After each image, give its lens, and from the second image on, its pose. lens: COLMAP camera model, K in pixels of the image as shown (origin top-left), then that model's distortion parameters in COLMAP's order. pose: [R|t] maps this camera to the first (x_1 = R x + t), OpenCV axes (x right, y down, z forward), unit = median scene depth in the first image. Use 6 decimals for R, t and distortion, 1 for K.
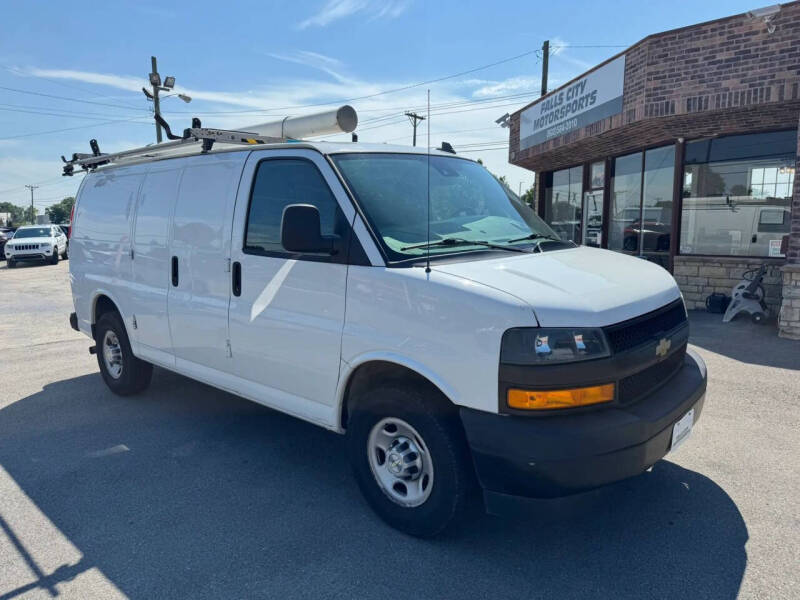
lens RADIAL K [[567.3, 0, 404.0], [0, 567.3, 296.2], [0, 0, 1]] dist [-0.004671, 0.001713]
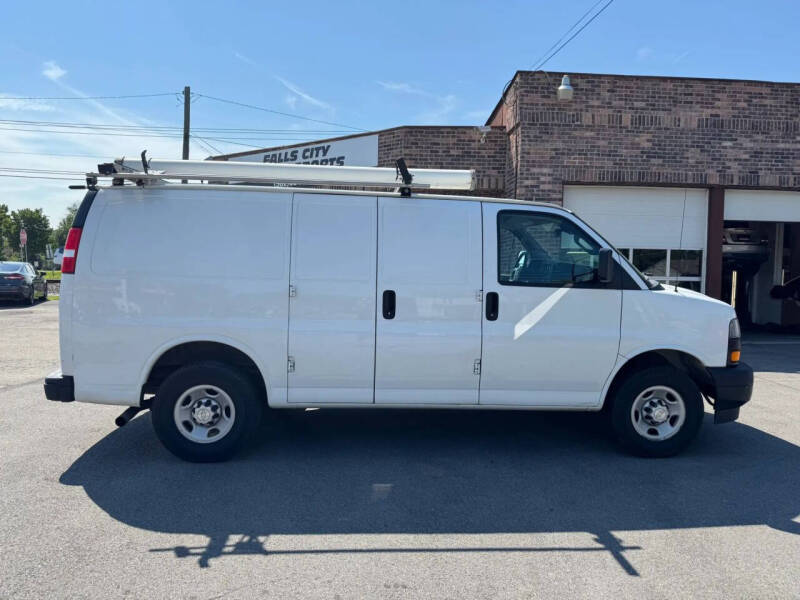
lens RADIAL K [[558.8, 0, 400.0], [0, 558.8, 300.0], [0, 0, 1]] dist [0.069082, -0.113362]
pose [[0.697913, -0.026082, 0.715708, -0.576475], [0.075751, 0.996419, -0.037557, -0.006420], [-0.712166, 0.080427, 0.697389, 0.138057]]
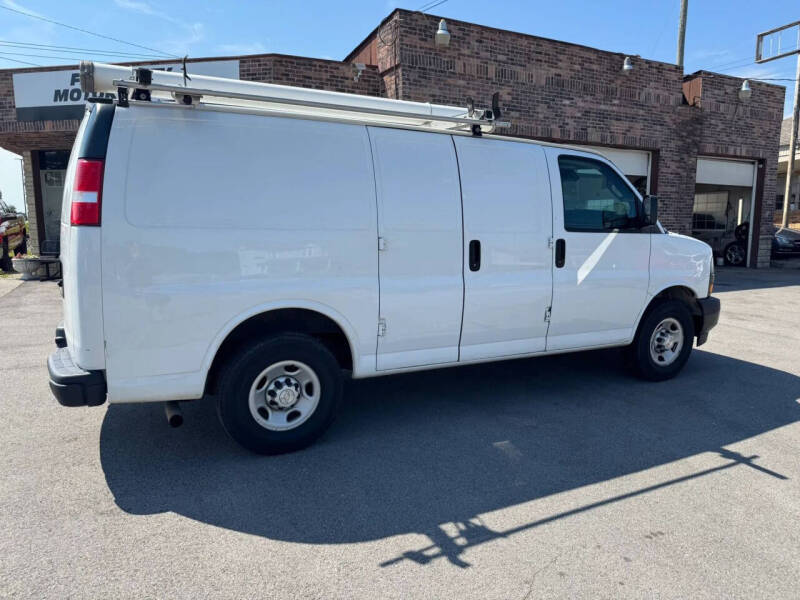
lens RADIAL K [[561.0, 0, 407.5], [0, 561.0, 300.8], [0, 0, 1]] dist [0.026093, -0.036784]
pose [[0.345183, -0.130806, 0.929375, -0.688301], [0.113079, 0.988823, 0.097174, -0.037378], [-0.931698, 0.071550, 0.356116, 0.396795]]
